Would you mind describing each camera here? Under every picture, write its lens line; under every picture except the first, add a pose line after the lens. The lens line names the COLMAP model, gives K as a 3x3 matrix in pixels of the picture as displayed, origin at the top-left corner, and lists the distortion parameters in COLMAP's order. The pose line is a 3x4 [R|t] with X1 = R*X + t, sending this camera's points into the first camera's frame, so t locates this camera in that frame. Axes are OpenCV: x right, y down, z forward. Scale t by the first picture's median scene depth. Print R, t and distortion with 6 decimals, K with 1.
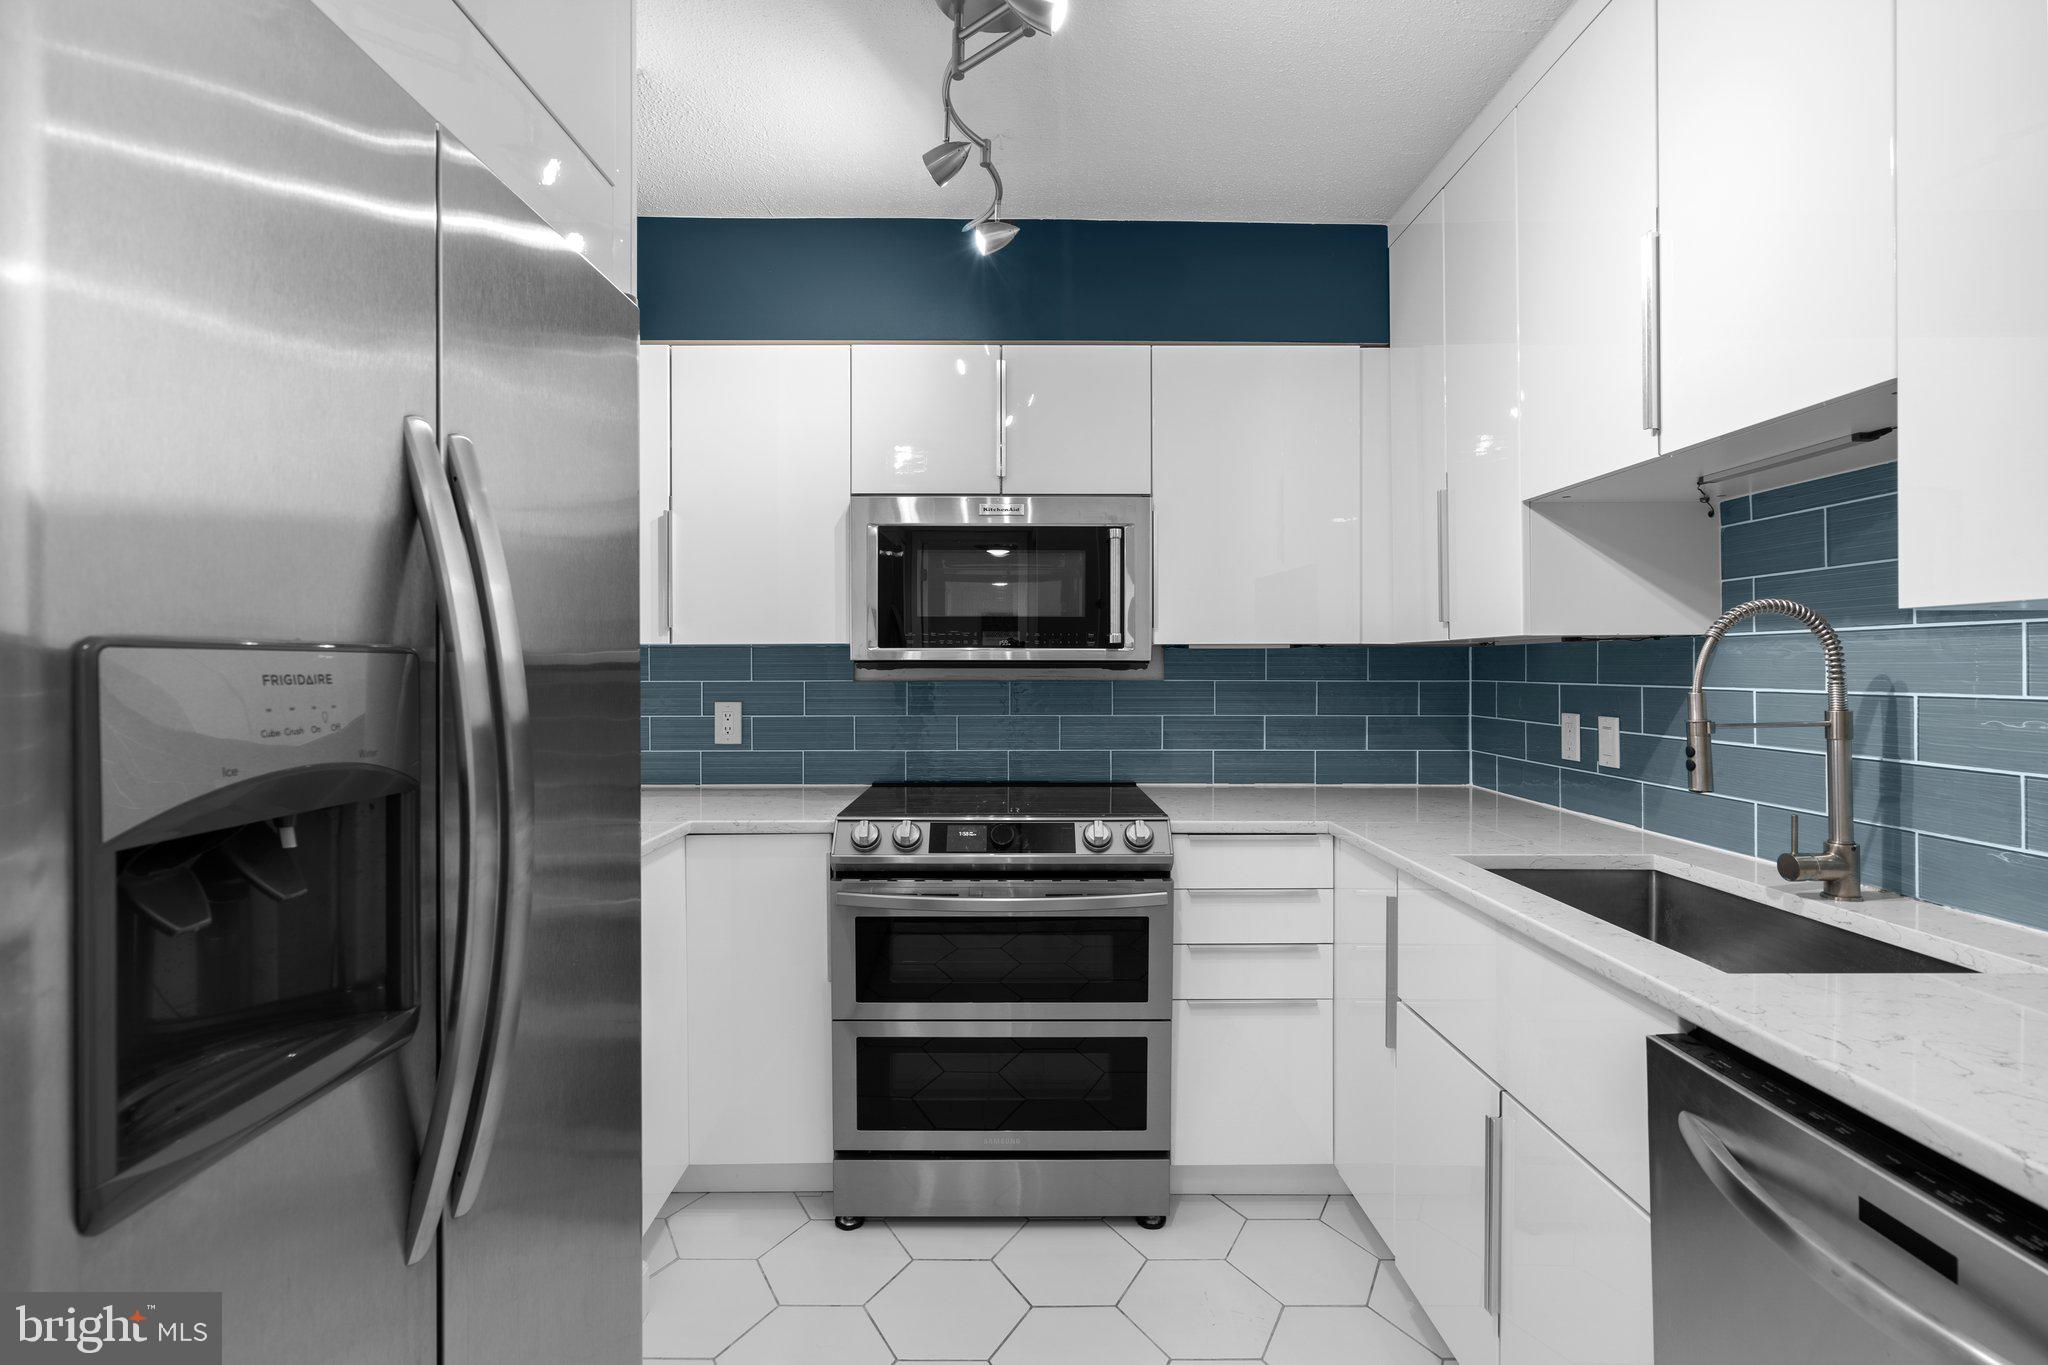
lens RADIAL K [[934.3, 0, 1015.4], [0, 934.3, 668.6], [0, 0, 1]] dist [-0.004163, 0.002056]
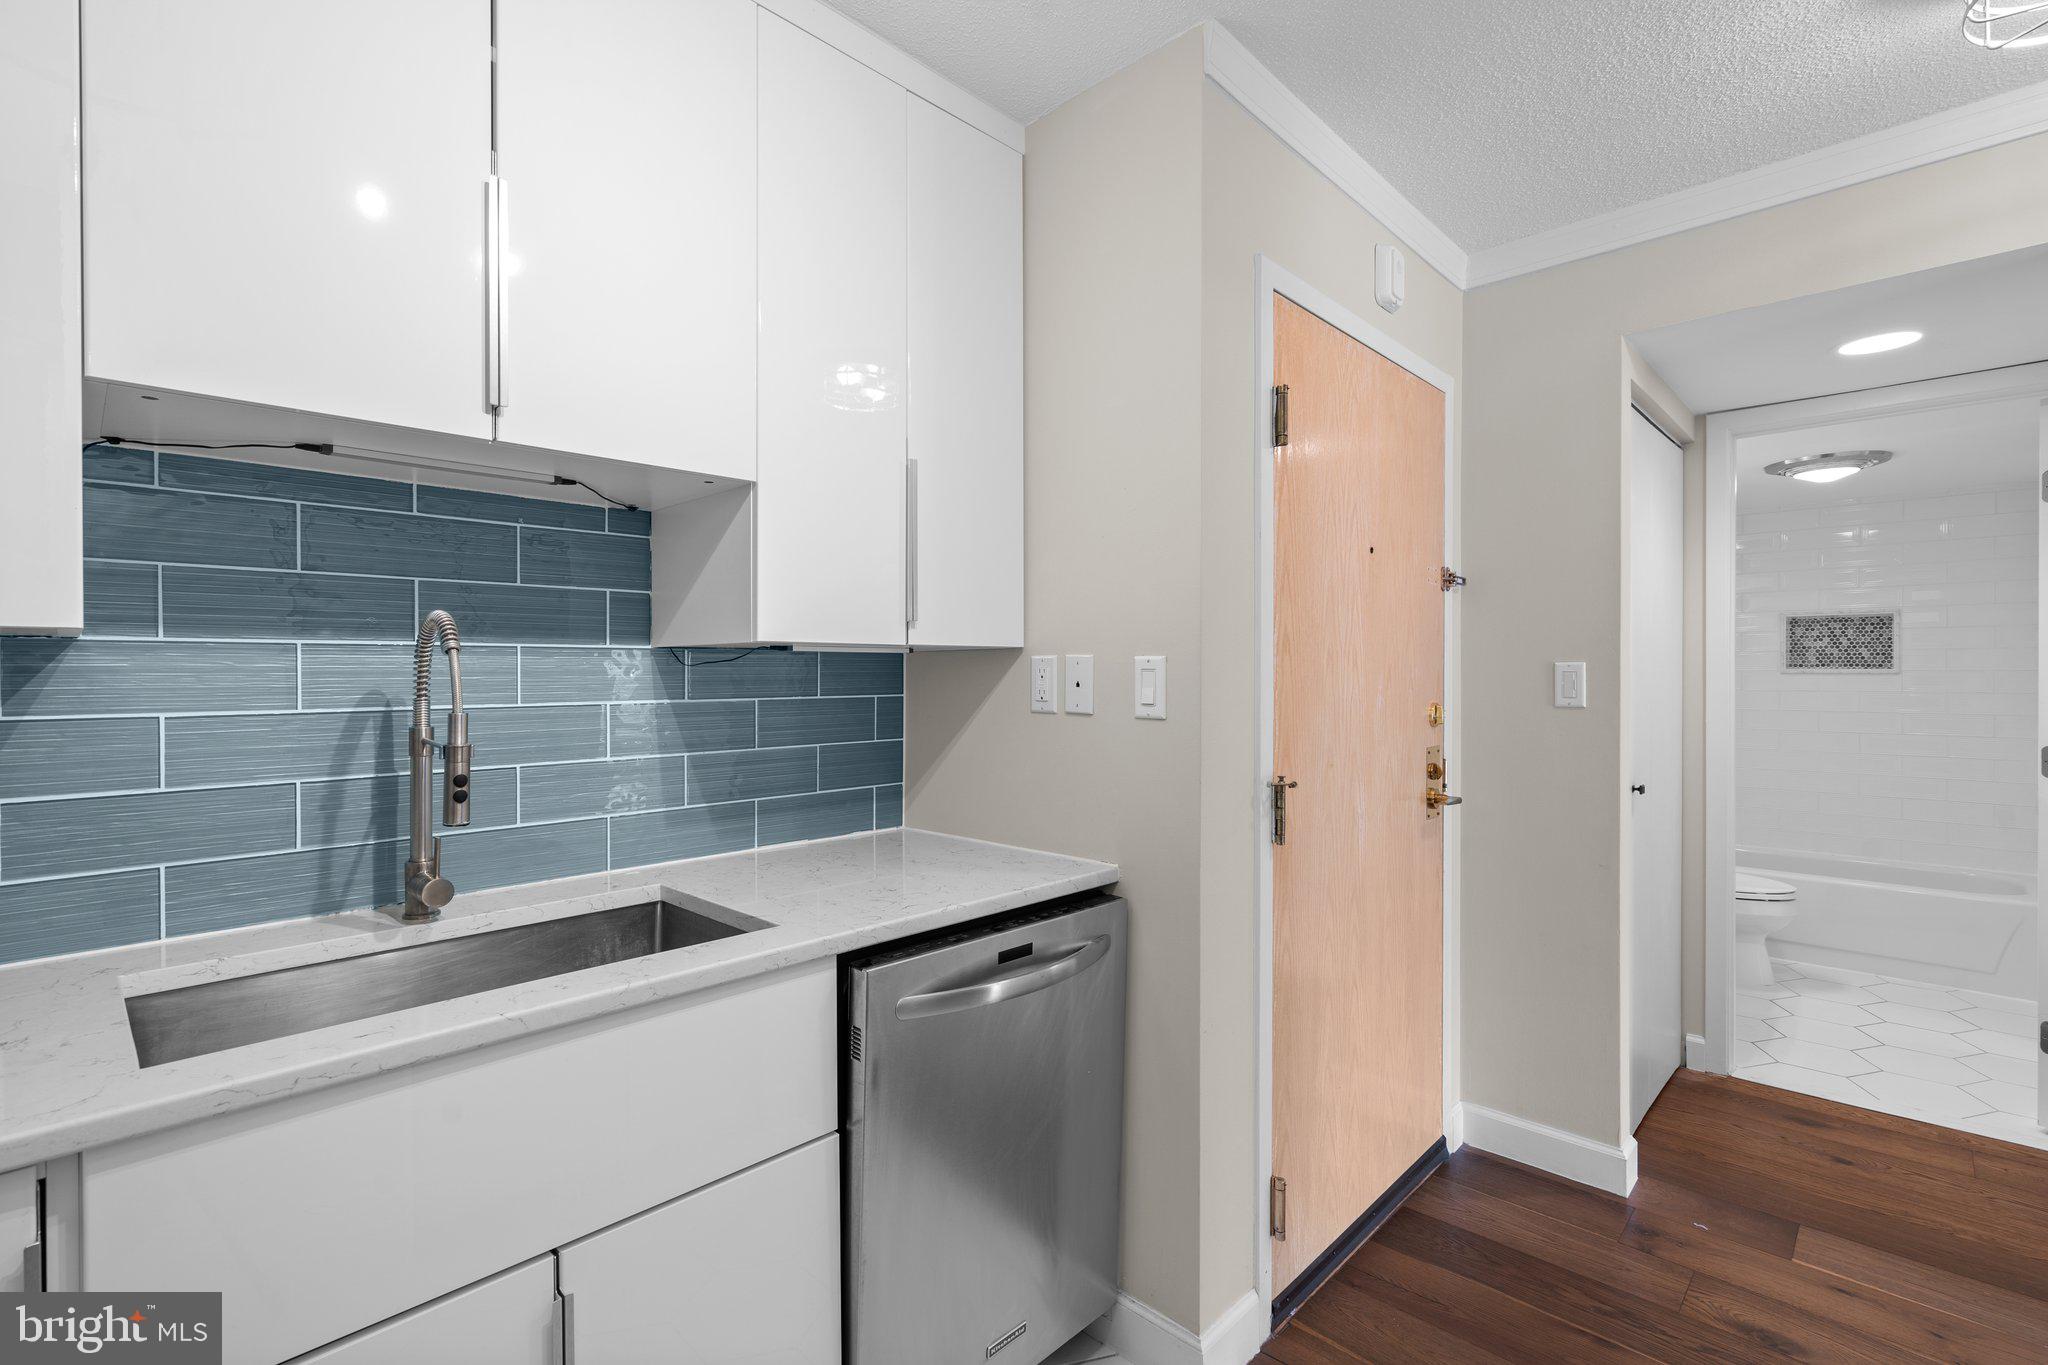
lens RADIAL K [[934.3, 0, 1015.7], [0, 934.3, 678.0], [0, 0, 1]] dist [-0.004163, 0.002056]
pose [[-0.719769, -0.002458, 0.694209, -0.171114], [0.003899, 0.999964, 0.007582, -0.007804], [-0.694203, 0.008164, -0.719733, 0.850890]]
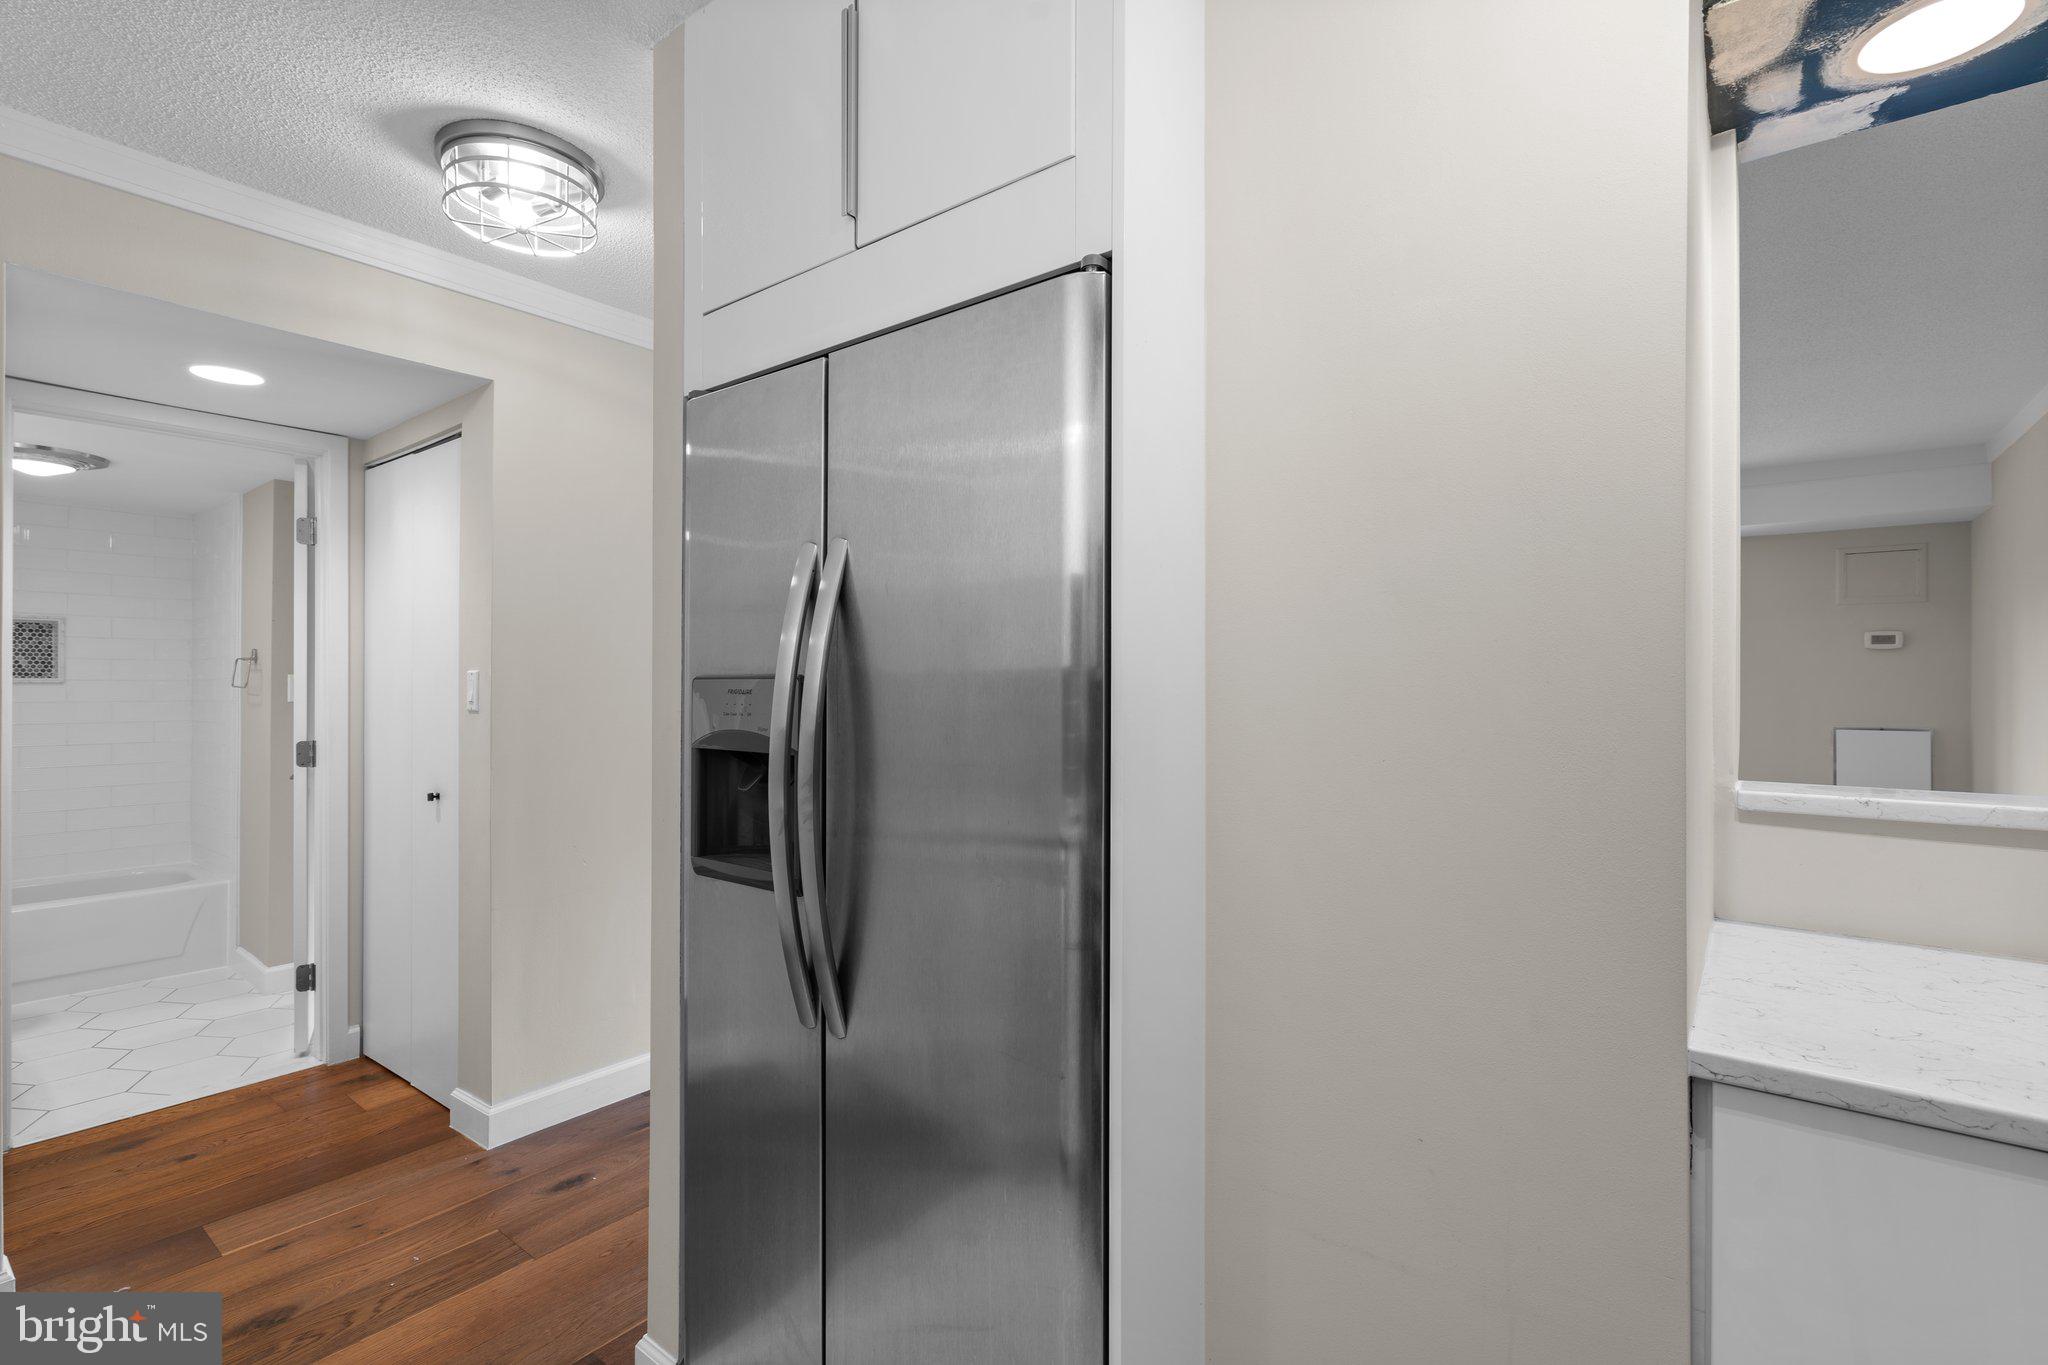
lens RADIAL K [[934.3, 0, 1019.0], [0, 934.3, 681.9], [0, 0, 1]] dist [-0.004163, 0.002056]
pose [[-0.614314, -0.001775, -0.789060, 0.179002], [-0.003708, 0.999993, 0.000637, -0.005280], [0.789053, 0.003317, -0.614316, 0.871723]]
